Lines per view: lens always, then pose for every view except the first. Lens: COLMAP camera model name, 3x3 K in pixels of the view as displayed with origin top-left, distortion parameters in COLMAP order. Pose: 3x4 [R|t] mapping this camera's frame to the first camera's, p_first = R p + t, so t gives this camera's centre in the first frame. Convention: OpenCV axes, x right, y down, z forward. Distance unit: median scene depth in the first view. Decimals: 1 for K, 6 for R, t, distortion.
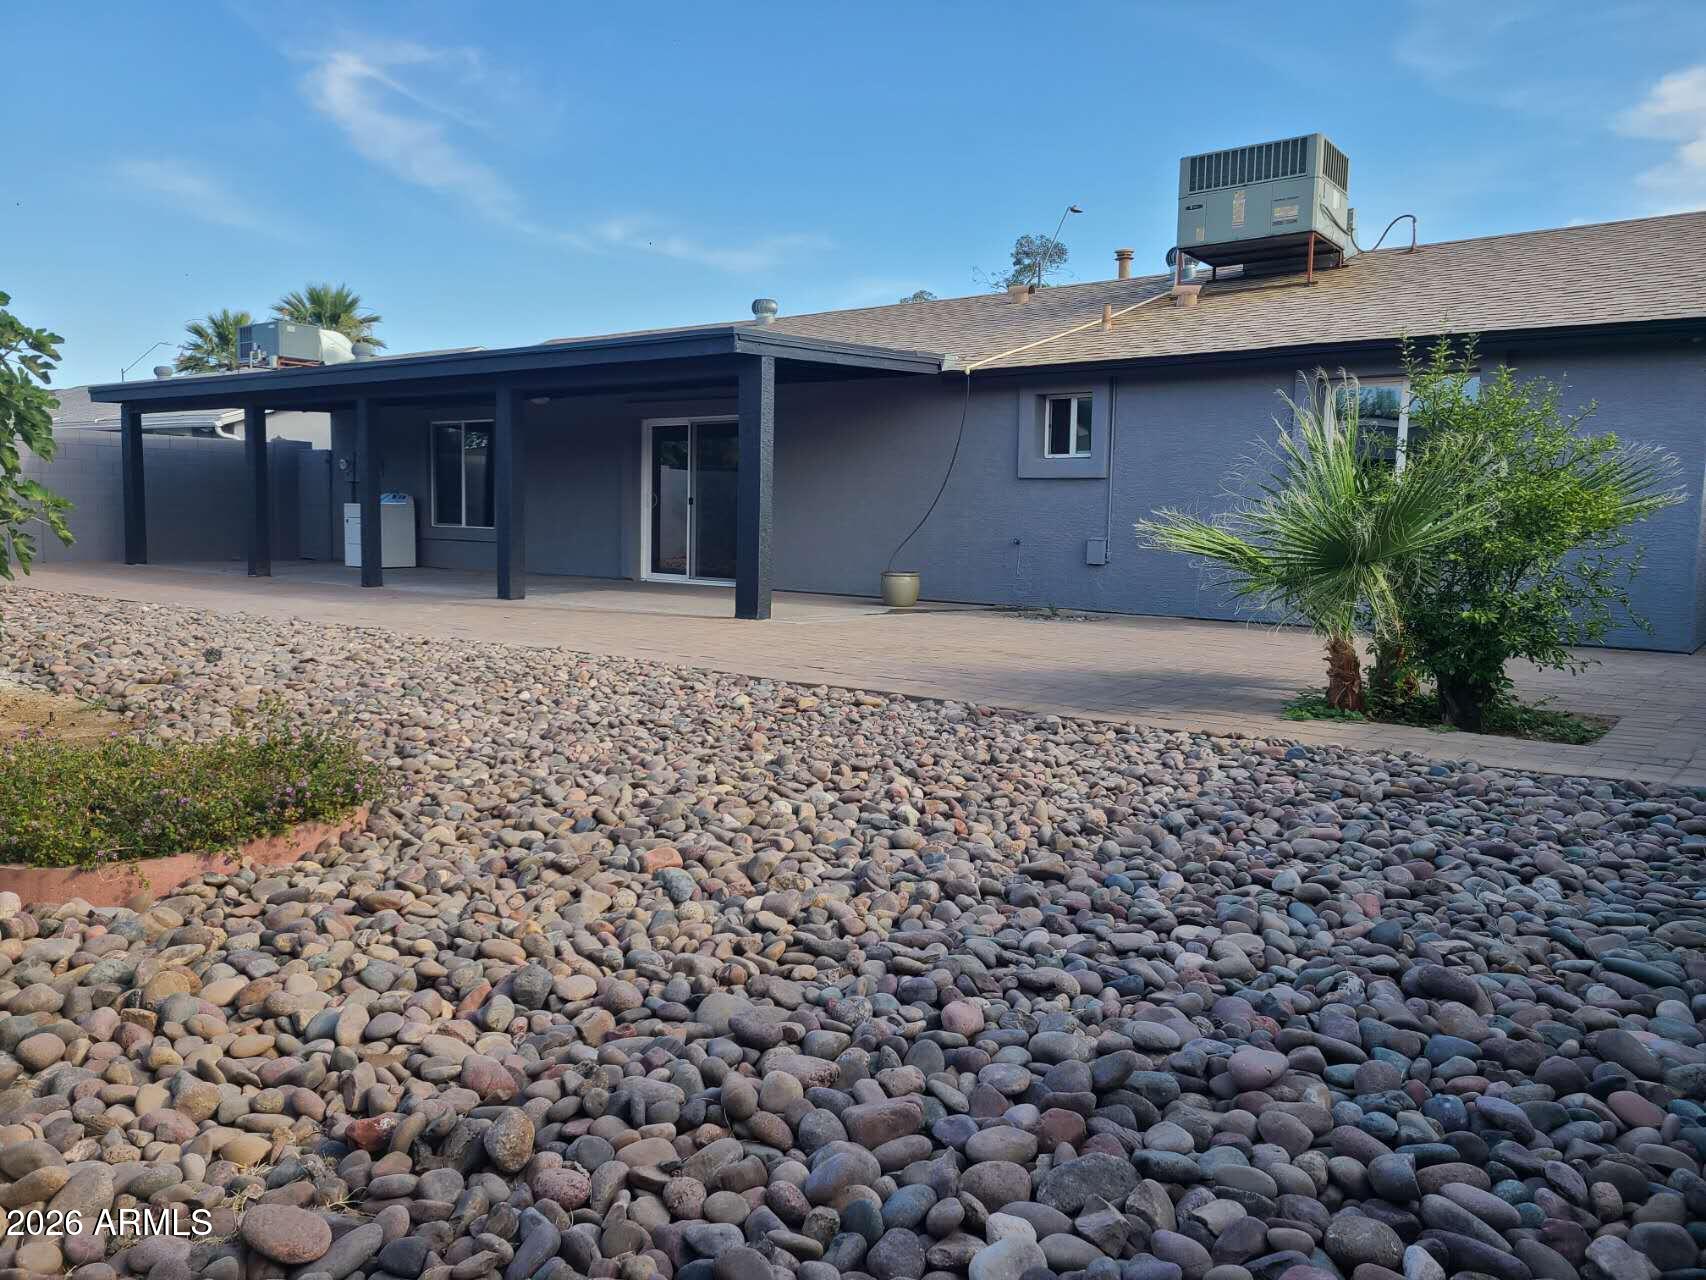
lens RADIAL K [[1245.0, 0, 821.0], [0, 1245.0, 642.1], [0, 0, 1]] dist [0.000313, -0.000017]
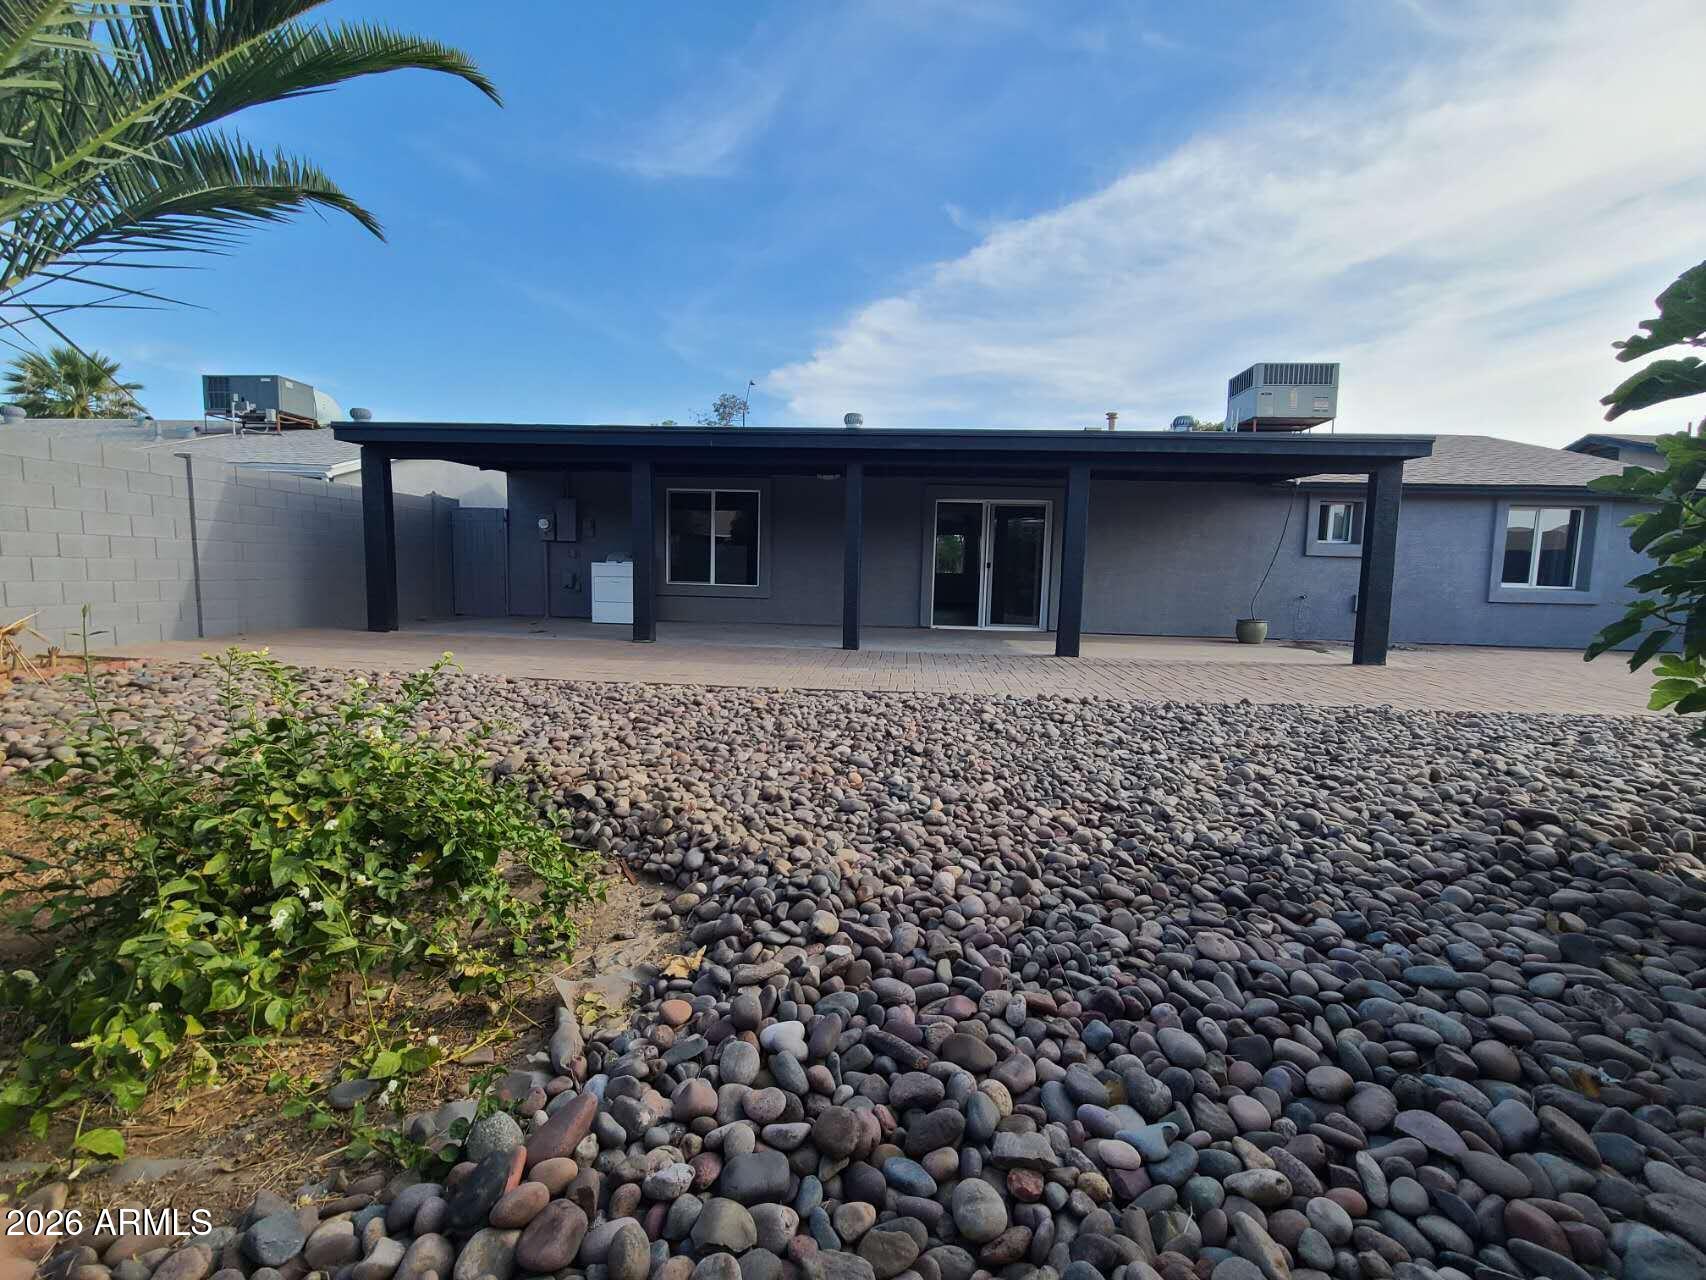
lens RADIAL K [[699.4, 0, 853.0], [0, 699.4, 640.0], [0, 0, 1]] dist [-0.011013, 0.000031]
pose [[0.830584, -0.053060, 0.554360, -0.550048], [0.048715, 0.998557, 0.022587, -0.051693], [-0.554758, 0.008245, 0.831971, 0.413927]]
